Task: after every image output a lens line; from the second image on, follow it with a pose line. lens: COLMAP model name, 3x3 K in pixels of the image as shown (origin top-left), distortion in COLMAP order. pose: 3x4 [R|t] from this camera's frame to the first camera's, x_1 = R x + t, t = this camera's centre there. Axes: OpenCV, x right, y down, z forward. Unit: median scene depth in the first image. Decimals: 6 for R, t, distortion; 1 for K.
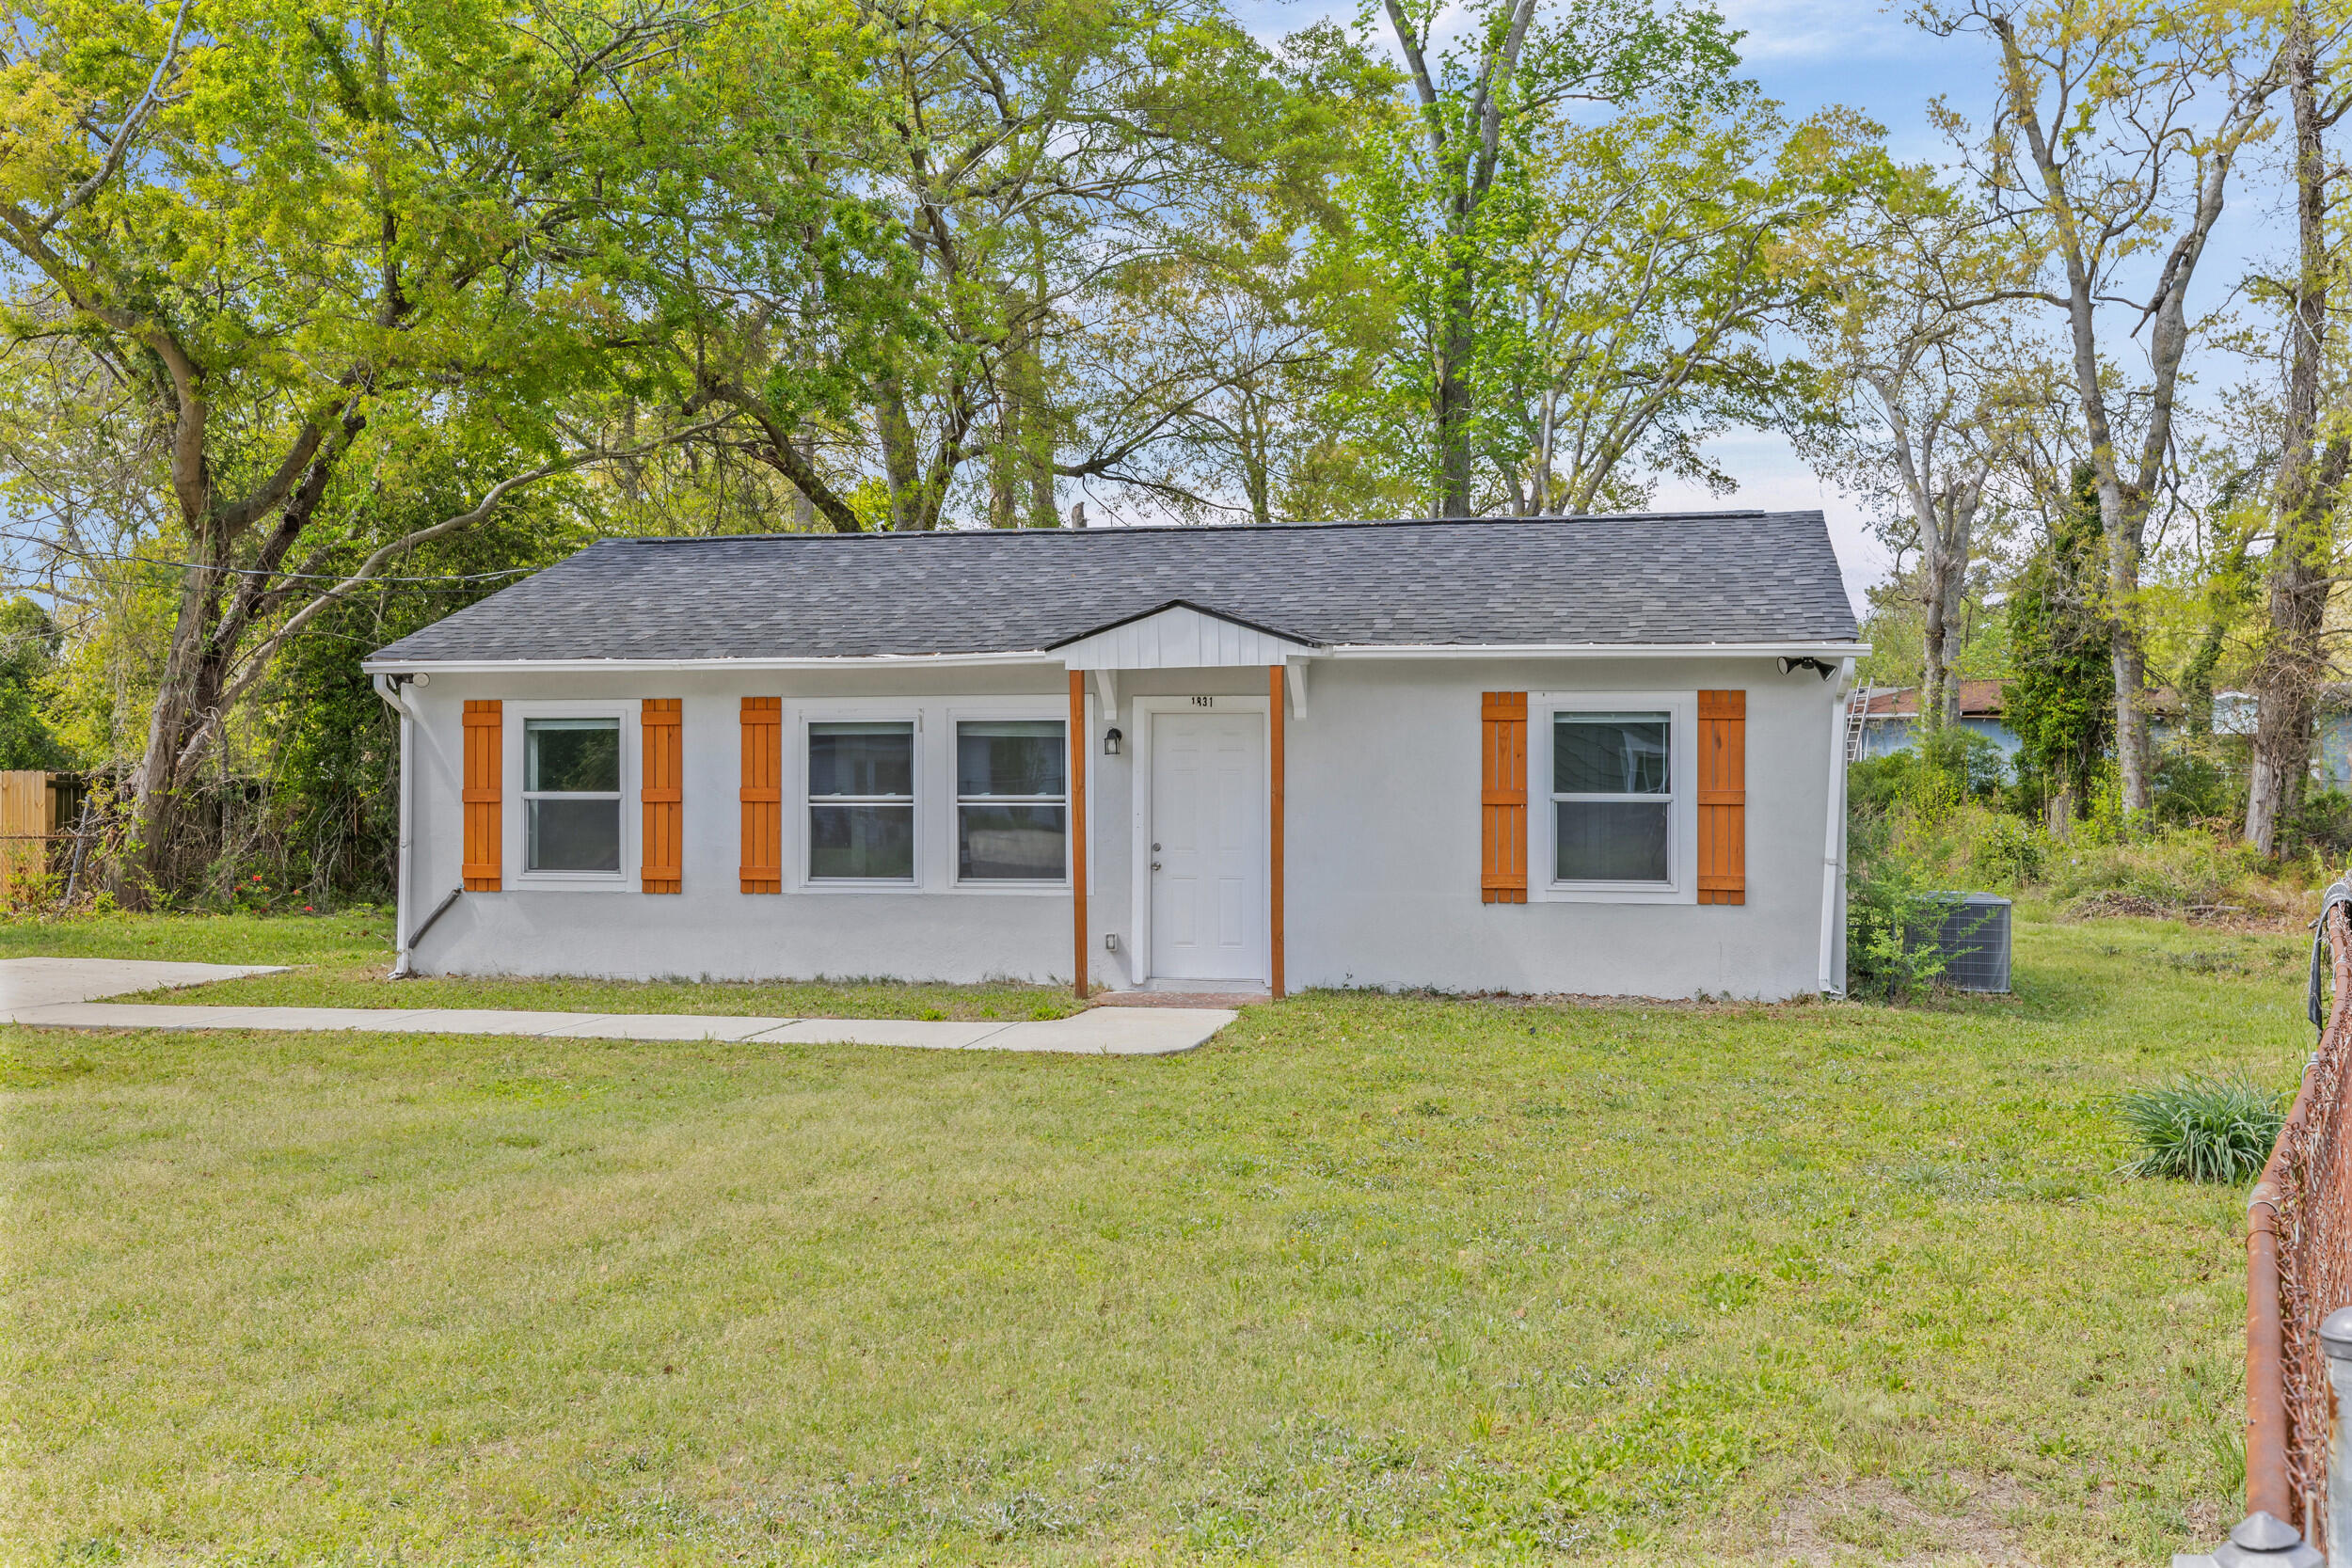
lens RADIAL K [[2324.4, 0, 1175.2], [0, 2324.4, 787.8], [0, 0, 1]] dist [-0.003151, 0.000000]
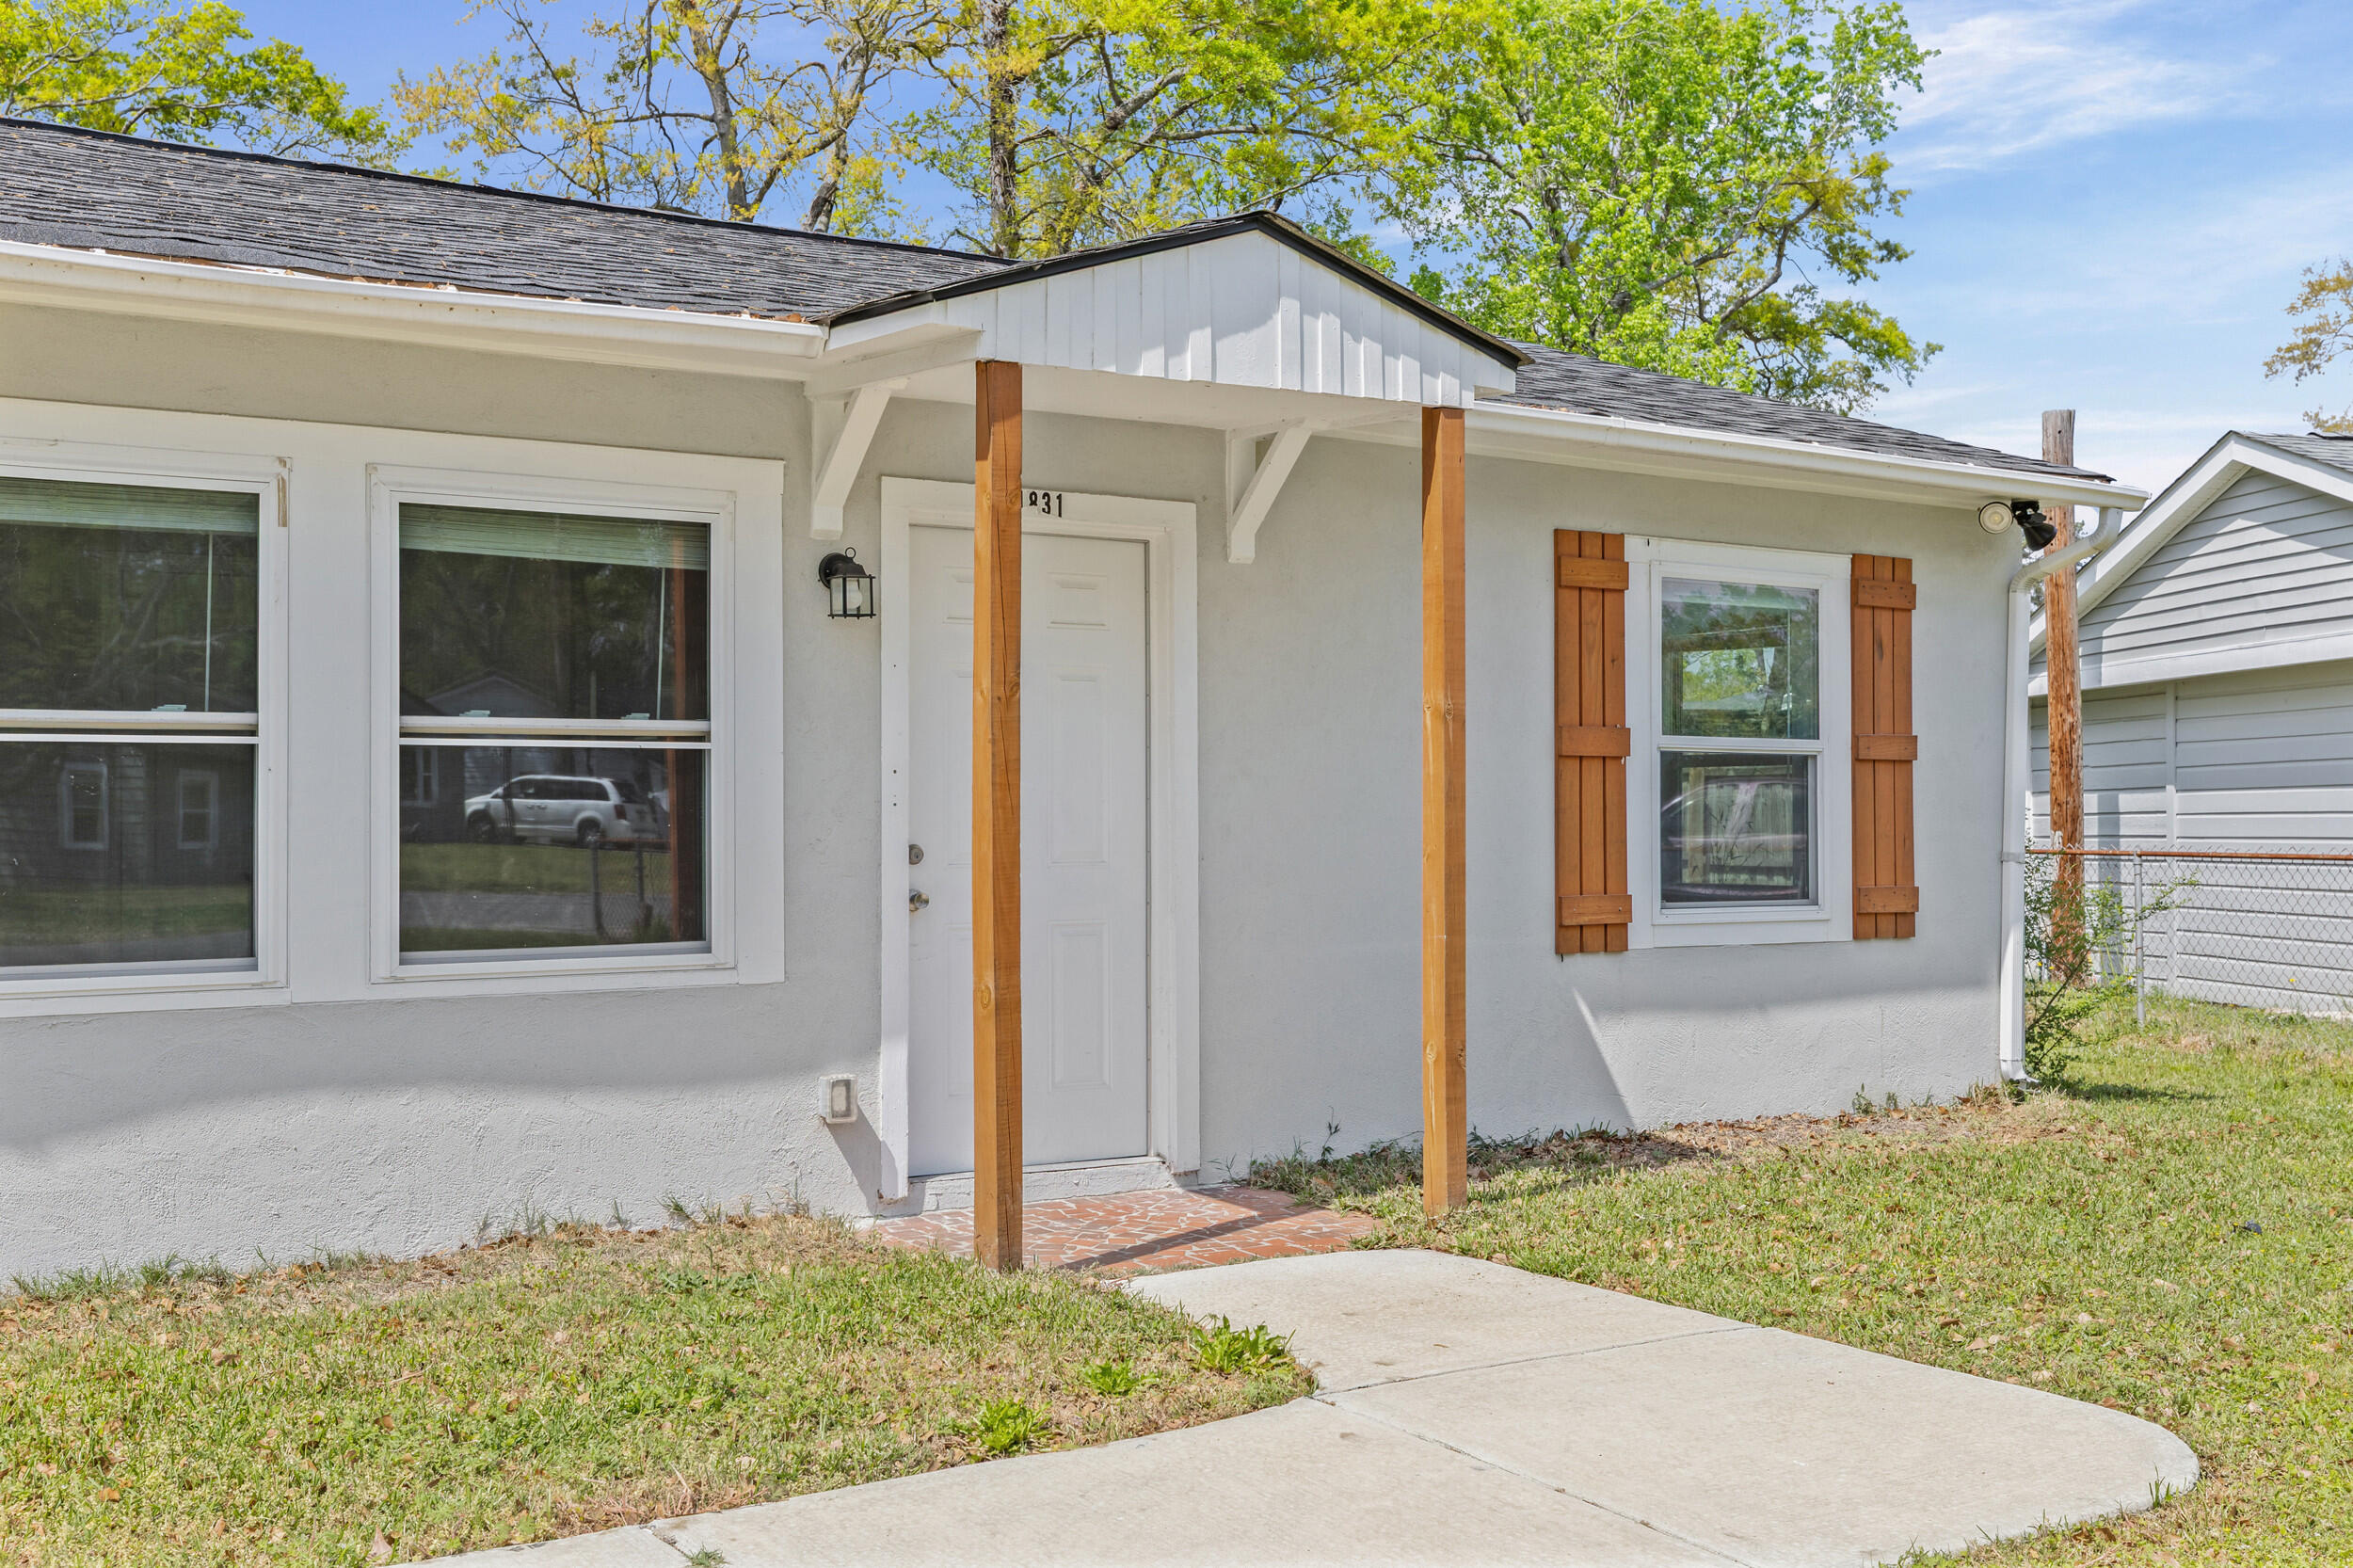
lens RADIAL K [[2325.6, 0, 1177.3], [0, 2325.6, 782.0], [0, 0, 1]] dist [-0.003151, 0.000000]
pose [[0.701441, 0.008153, 0.712681, -0.277347], [0.003296, 0.999887, -0.014683, 0.019912], [-0.712720, 0.012648, 0.701335, 0.715449]]
